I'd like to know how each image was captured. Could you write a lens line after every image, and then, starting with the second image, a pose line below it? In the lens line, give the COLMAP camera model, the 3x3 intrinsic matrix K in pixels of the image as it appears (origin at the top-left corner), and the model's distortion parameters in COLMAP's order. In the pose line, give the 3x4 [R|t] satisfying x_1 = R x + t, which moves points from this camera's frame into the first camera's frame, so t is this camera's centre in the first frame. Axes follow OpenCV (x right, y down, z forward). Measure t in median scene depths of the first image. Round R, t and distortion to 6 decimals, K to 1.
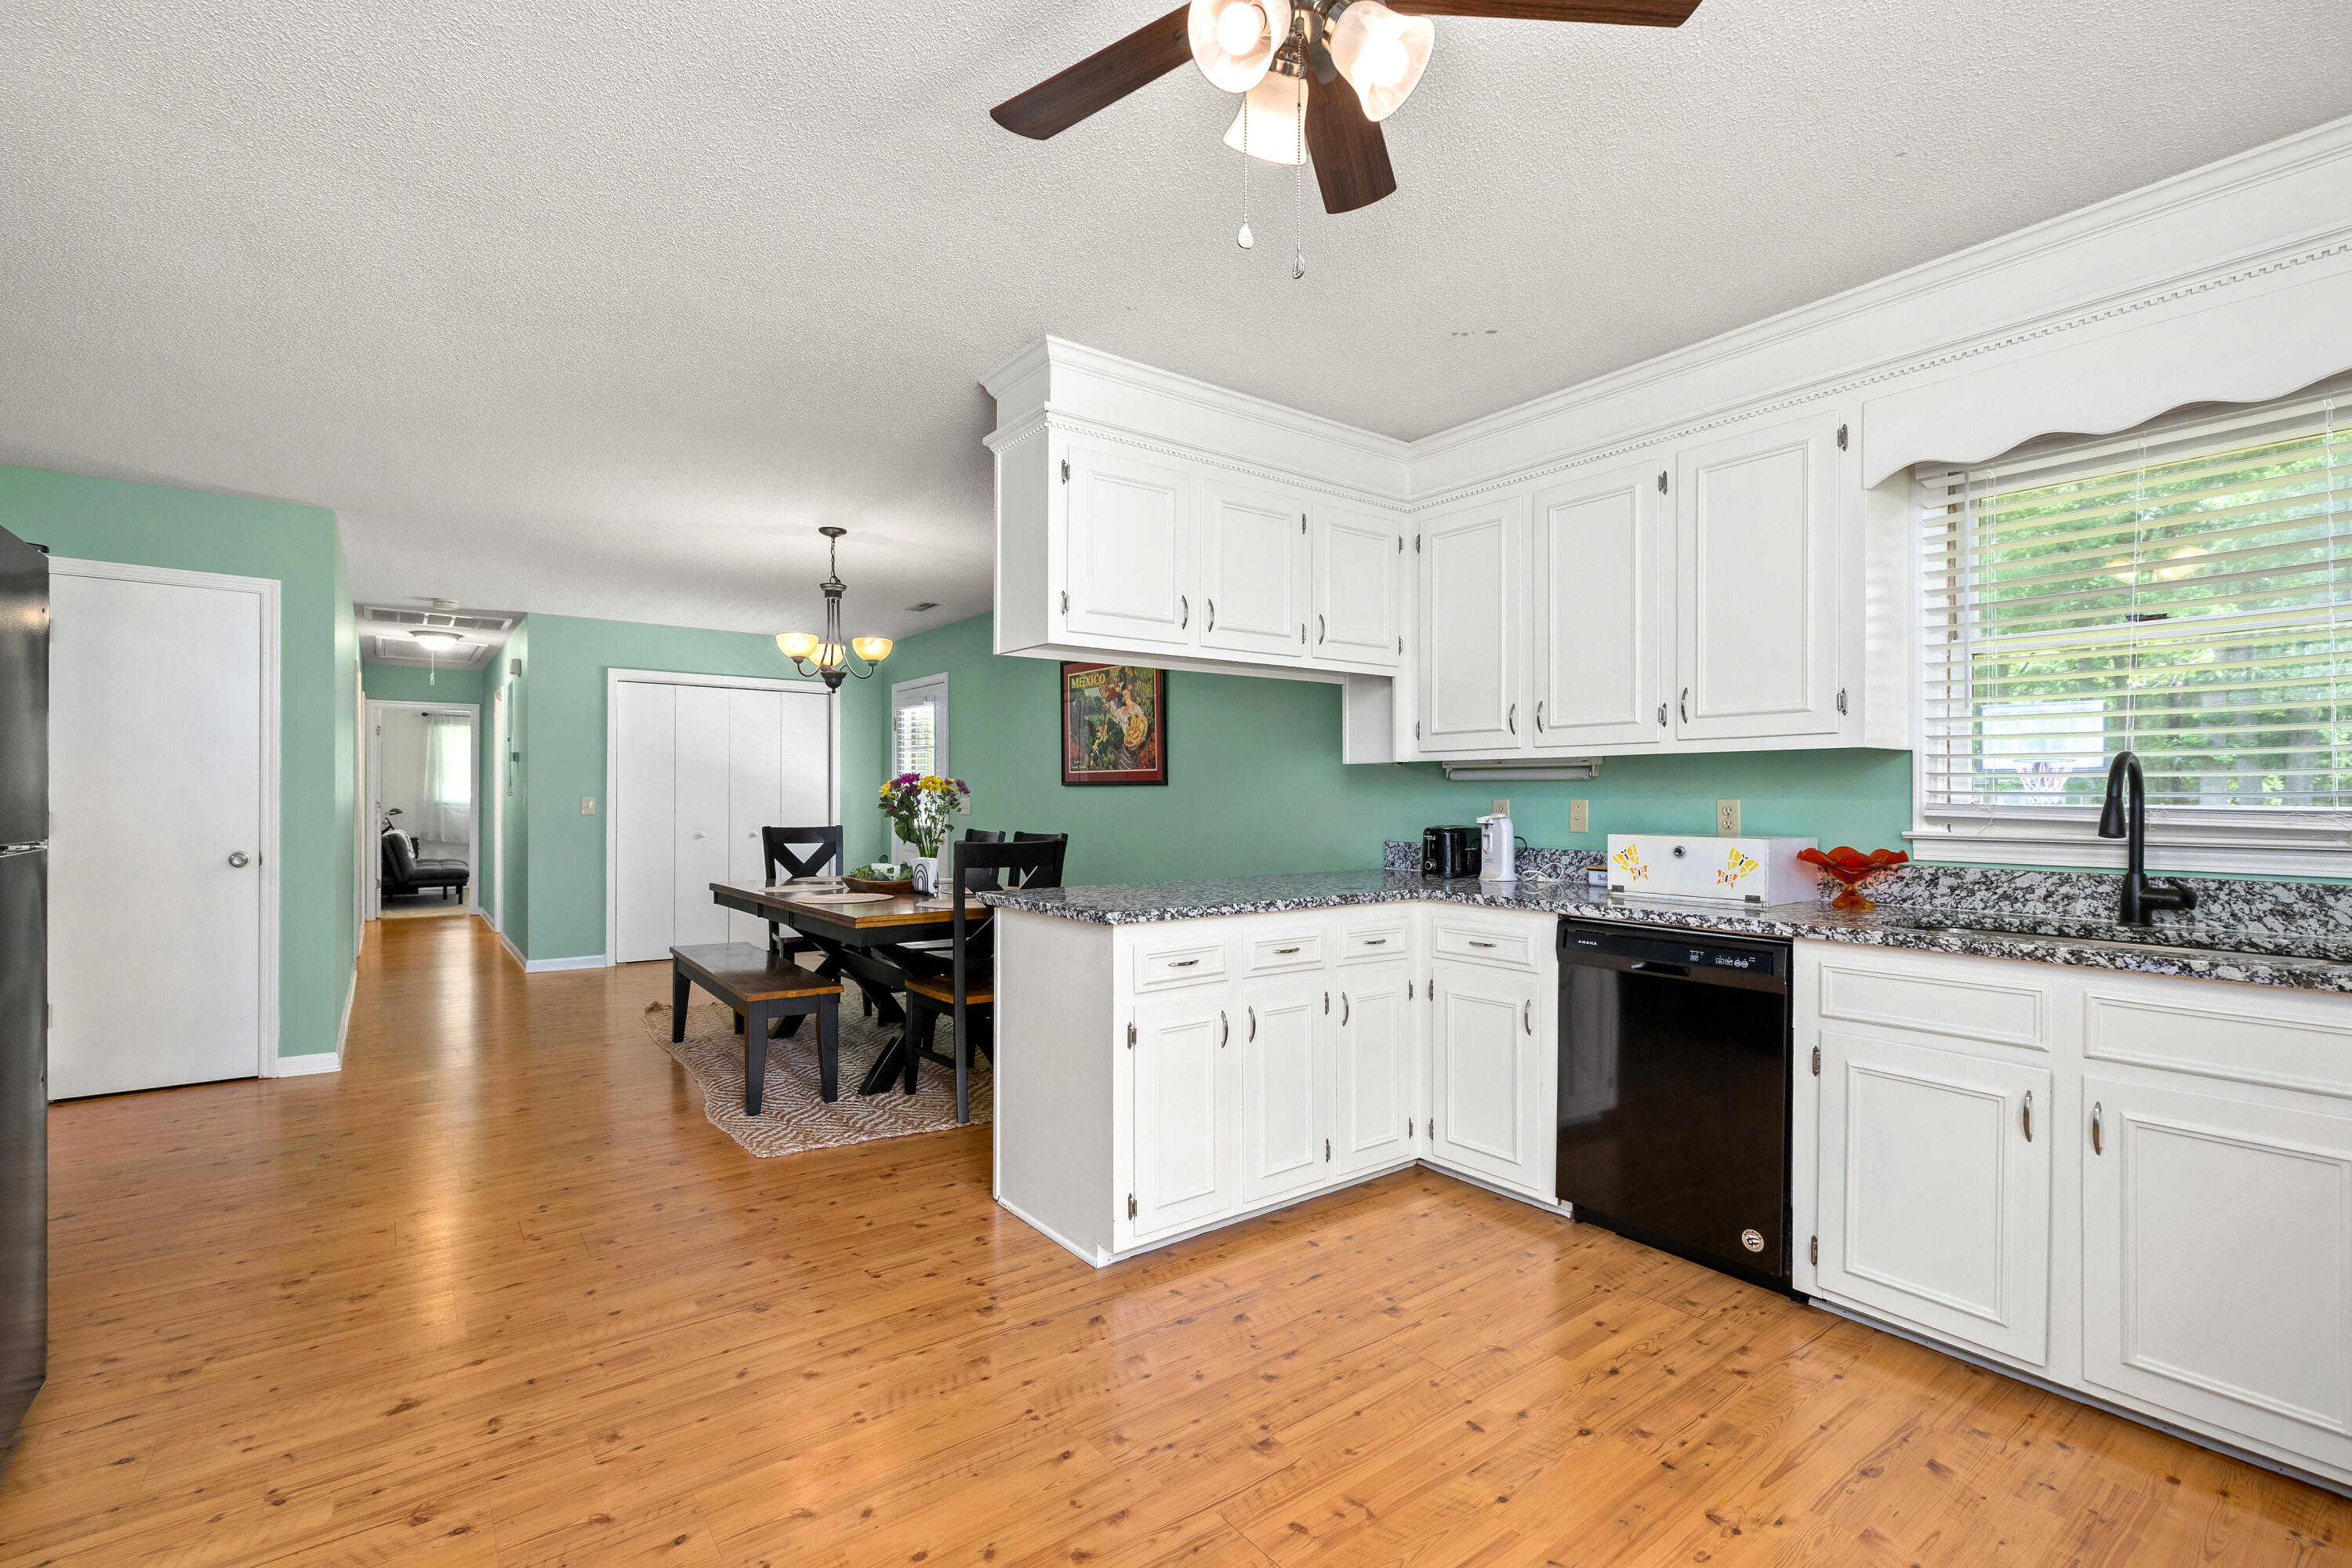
lens RADIAL K [[1037.2, 0, 1173.8], [0, 1037.2, 797.5], [0, 0, 1]] dist [0.002013, 0.000657]
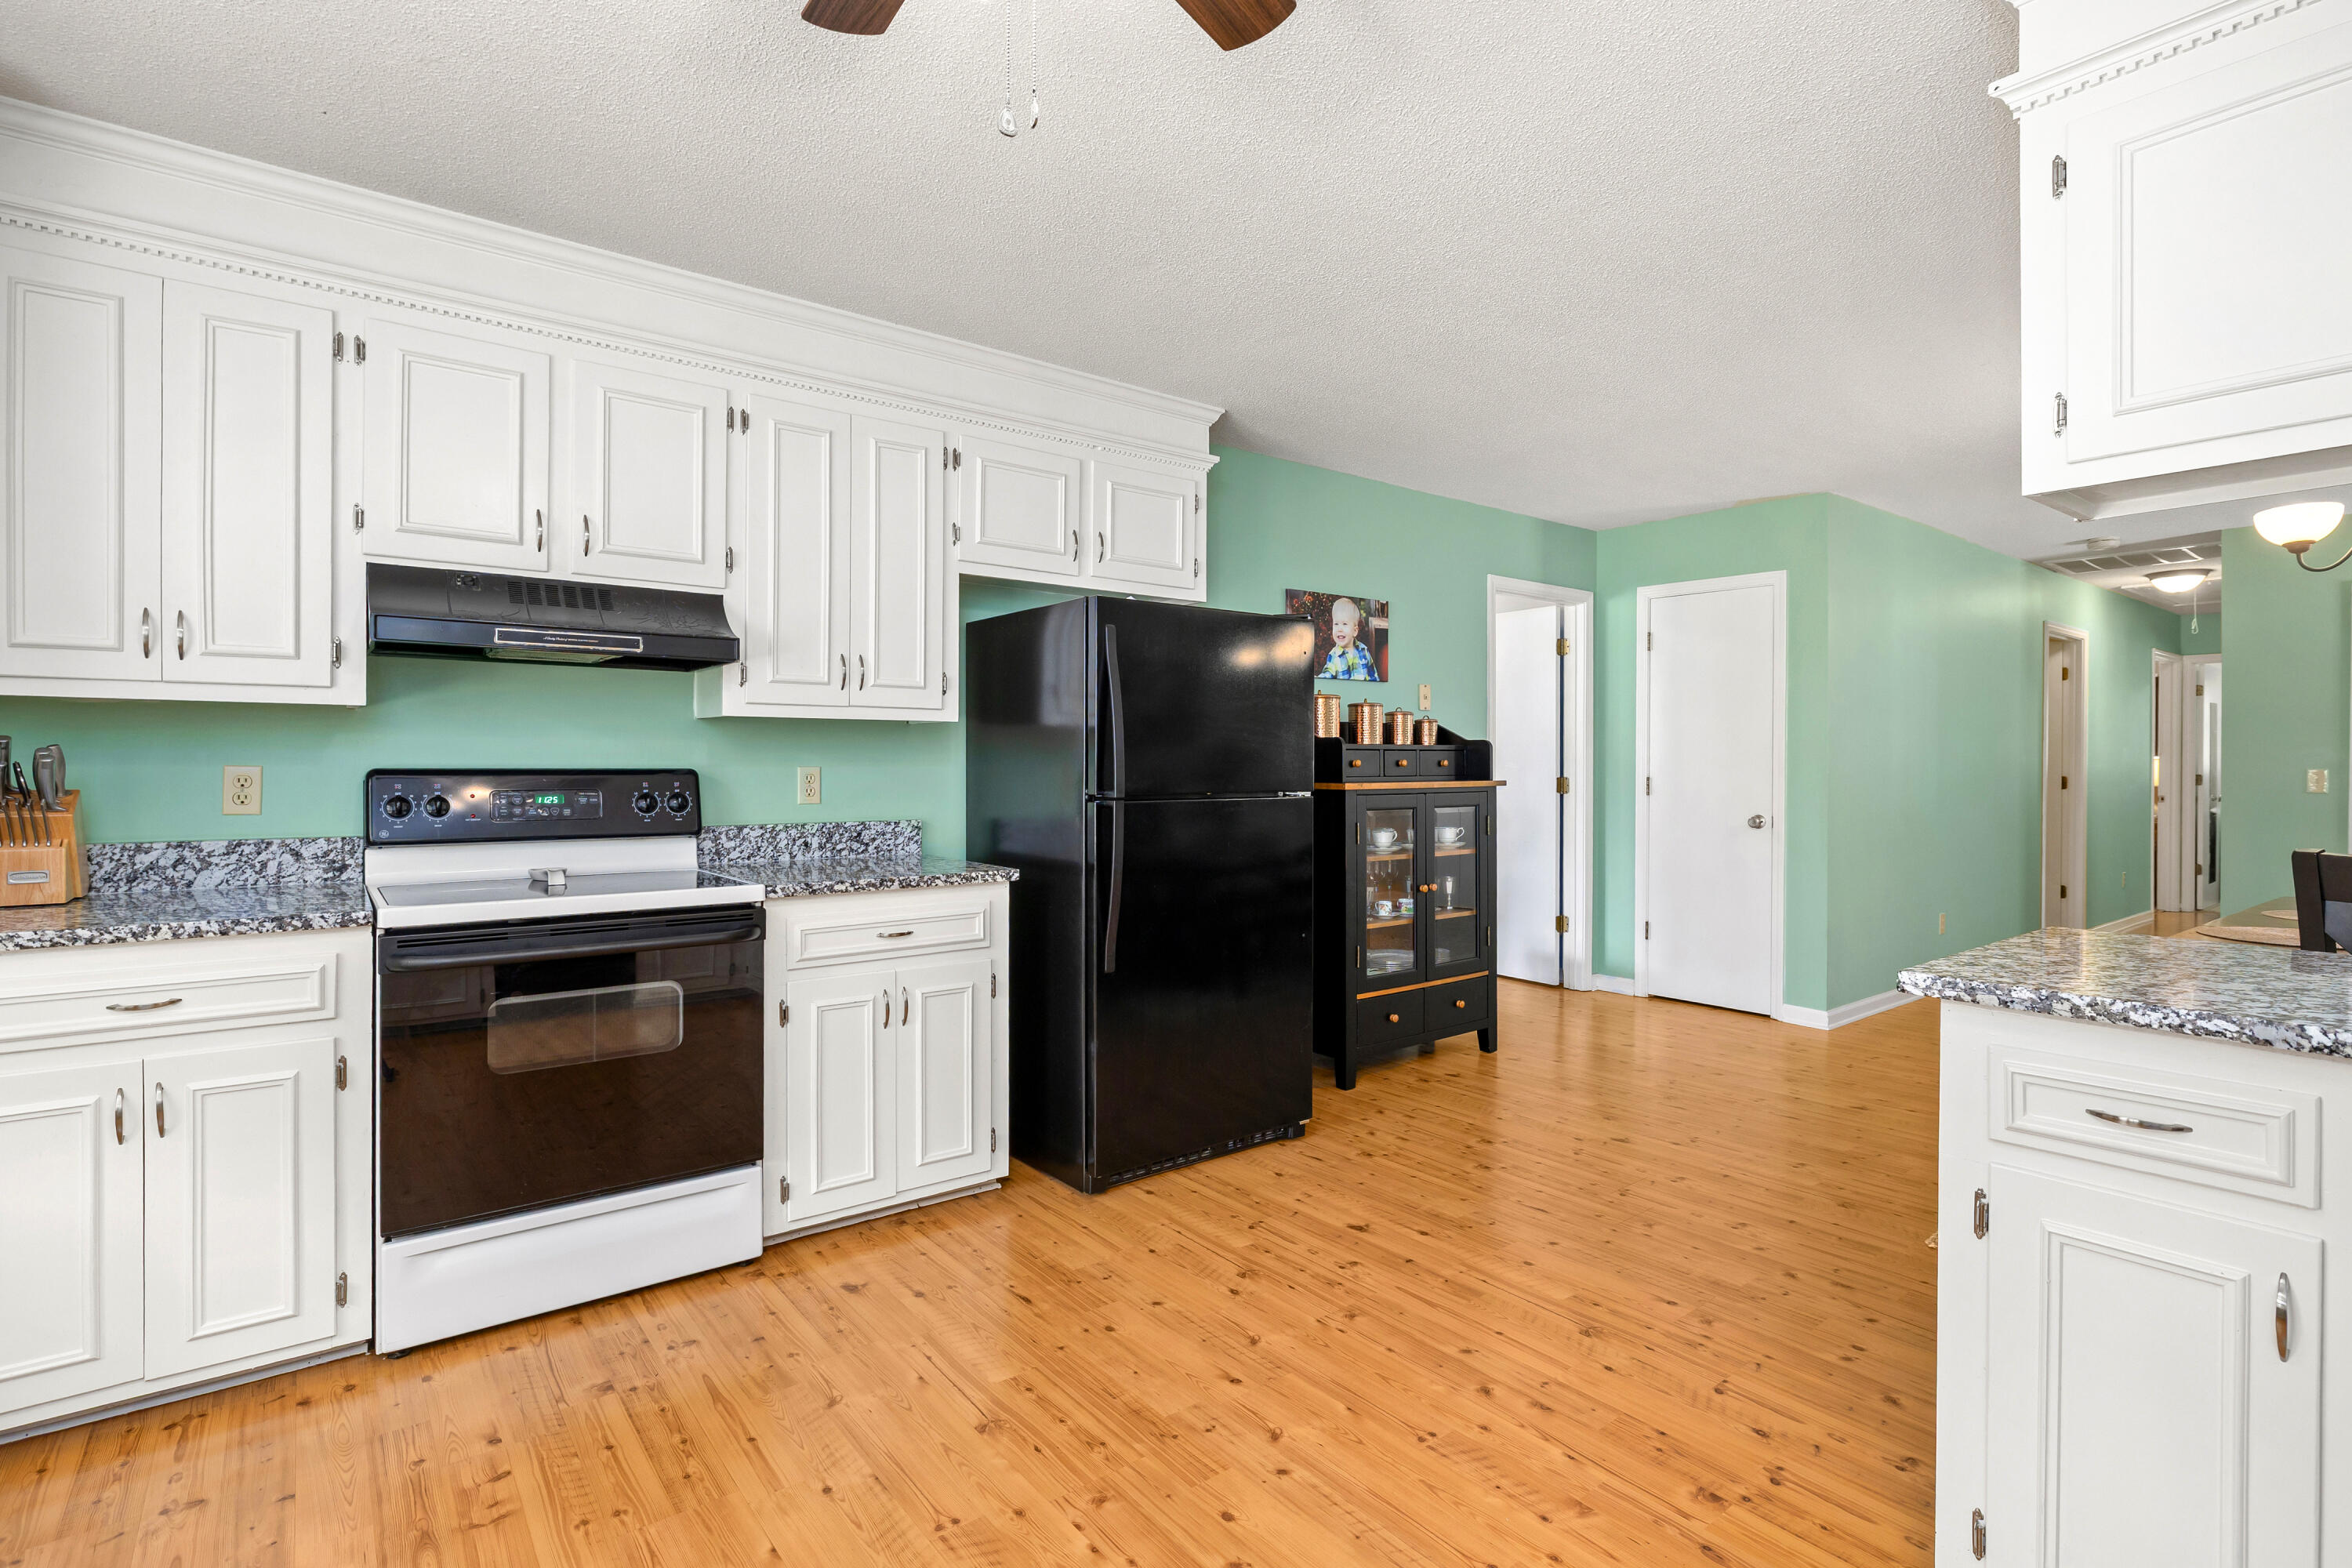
lens RADIAL K [[1116.5, 0, 1181.9], [0, 1116.5, 768.9], [0, 0, 1]] dist [-0.010090, 0.000004]
pose [[0.020160, 0.001859, -0.999795, 0.523128], [-0.002412, 0.999995, 0.001811, 0.002213], [0.999794, 0.002375, 0.020164, 0.586889]]
